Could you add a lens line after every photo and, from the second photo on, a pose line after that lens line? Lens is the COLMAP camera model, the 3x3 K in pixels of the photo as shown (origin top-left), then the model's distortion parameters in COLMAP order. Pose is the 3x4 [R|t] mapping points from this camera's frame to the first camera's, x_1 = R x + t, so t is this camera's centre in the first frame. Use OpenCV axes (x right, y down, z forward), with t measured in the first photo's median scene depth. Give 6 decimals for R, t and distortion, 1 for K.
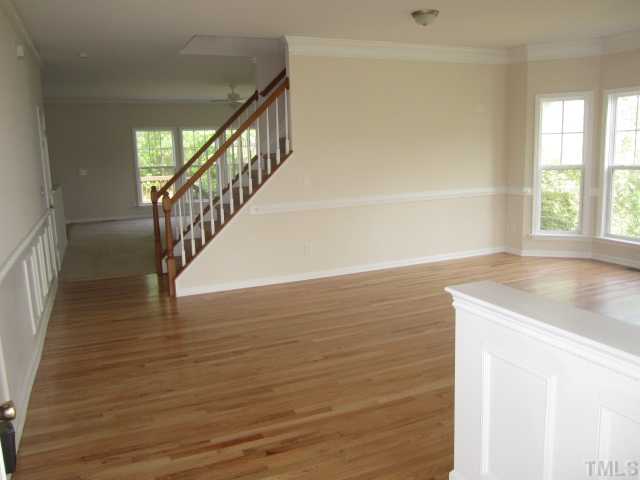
lens RADIAL K [[528.9, 0, 320.0], [0, 528.9, 240.0], [0, 0, 1]] dist [-0.044005, -0.006314]
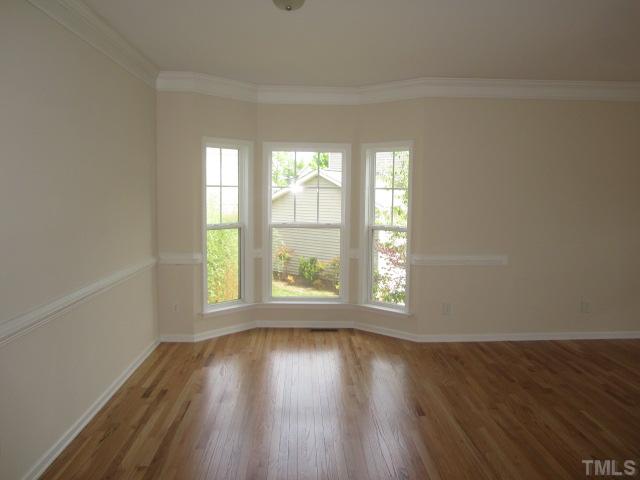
lens RADIAL K [[528.9, 0, 320.0], [0, 528.9, 240.0], [0, 0, 1]] dist [-0.044005, -0.006314]
pose [[0.352007, -0.037516, 0.935245, -0.294644], [0.135349, 0.990735, -0.011201, -0.094154], [-0.926160, 0.130527, 0.353824, 0.606896]]
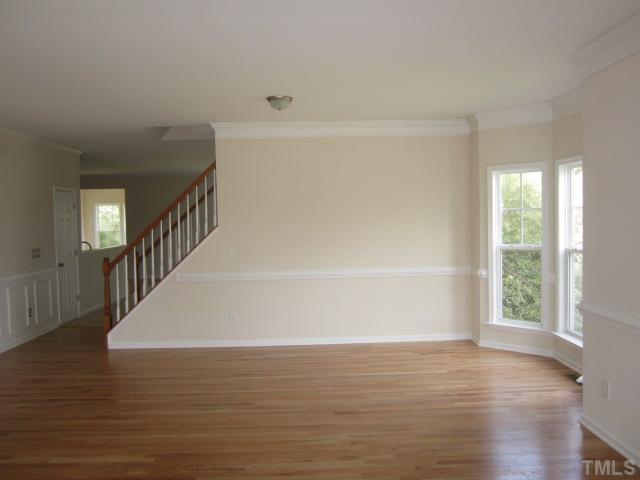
lens RADIAL K [[528.9, 0, 320.0], [0, 528.9, 240.0], [0, 0, 1]] dist [-0.044005, -0.006314]
pose [[0.926868, 0.033189, -0.373918, 0.517747], [-0.074876, 0.992413, -0.097516, -0.045271], [0.367845, 0.118382, 0.922321, 0.075950]]
